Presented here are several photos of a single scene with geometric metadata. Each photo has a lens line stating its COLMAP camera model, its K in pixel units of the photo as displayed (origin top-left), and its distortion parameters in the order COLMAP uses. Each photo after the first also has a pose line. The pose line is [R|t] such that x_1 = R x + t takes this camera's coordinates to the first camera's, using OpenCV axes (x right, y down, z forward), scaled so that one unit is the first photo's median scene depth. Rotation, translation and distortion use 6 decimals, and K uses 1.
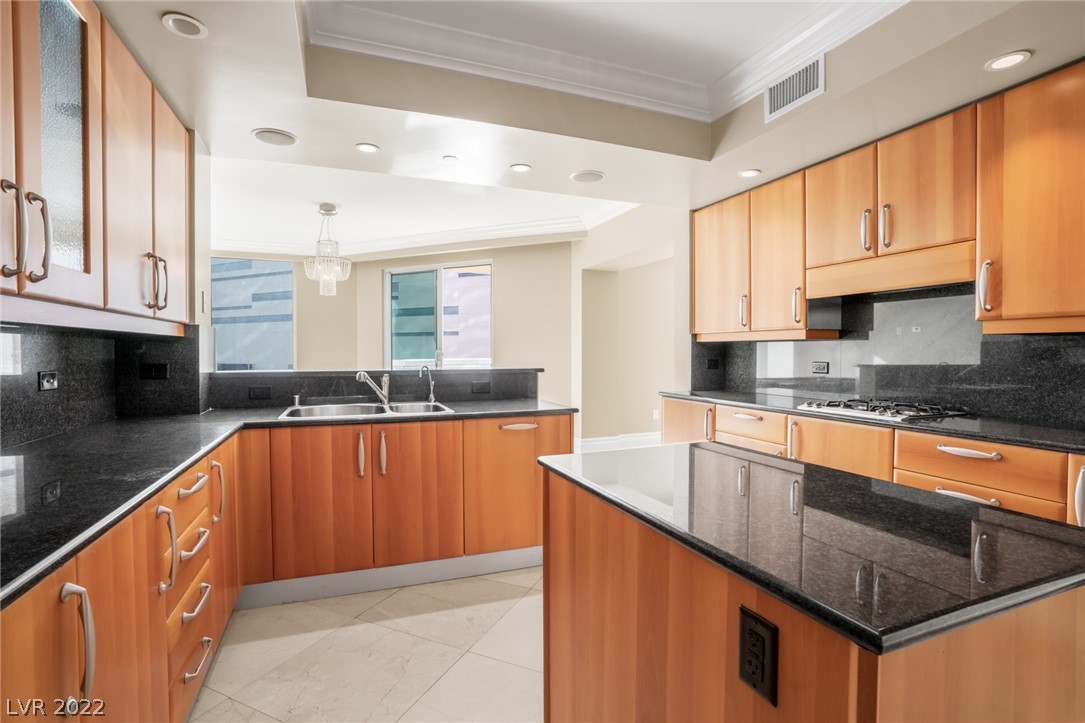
lens RADIAL K [[509.8, 0, 542.5], [0, 509.8, 361.5], [0, 0, 1]] dist [-0.001945, -0.000375]
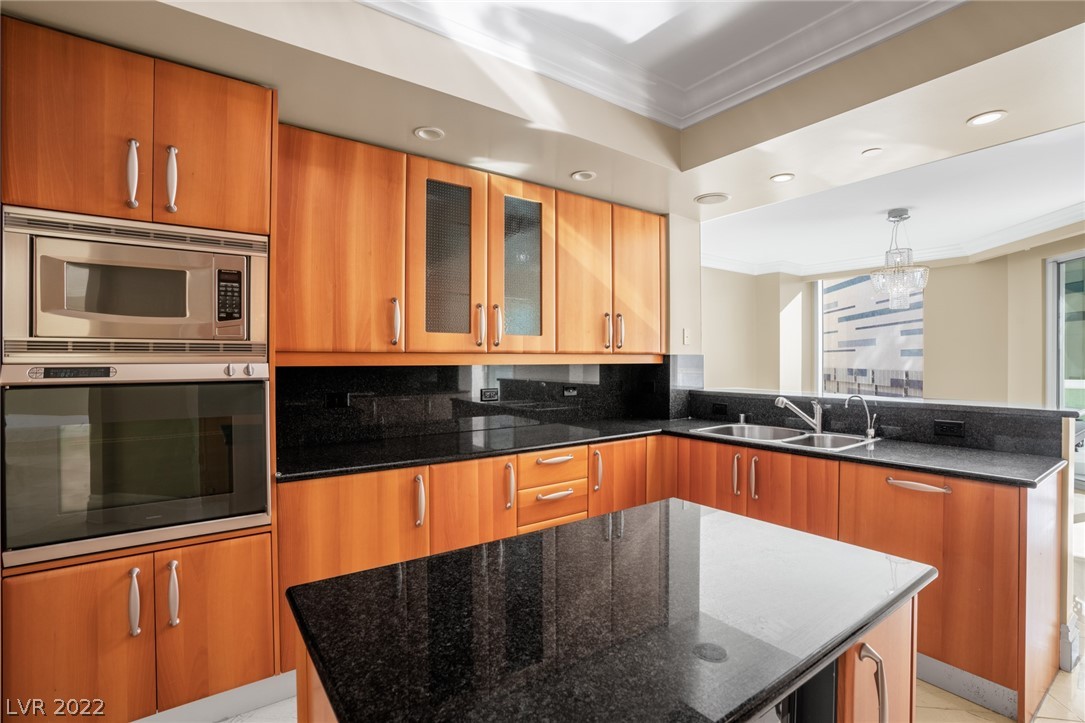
lens RADIAL K [[523.9, 0, 539.5], [0, 523.9, 362.2], [0, 0, 1]] dist [-0.070425, 0.030212]
pose [[0.264713, 0.005604, -0.964311, 0.503214], [-0.020979, 0.999780, 0.000051, -0.039473], [0.964099, 0.020217, 0.264772, 0.264501]]
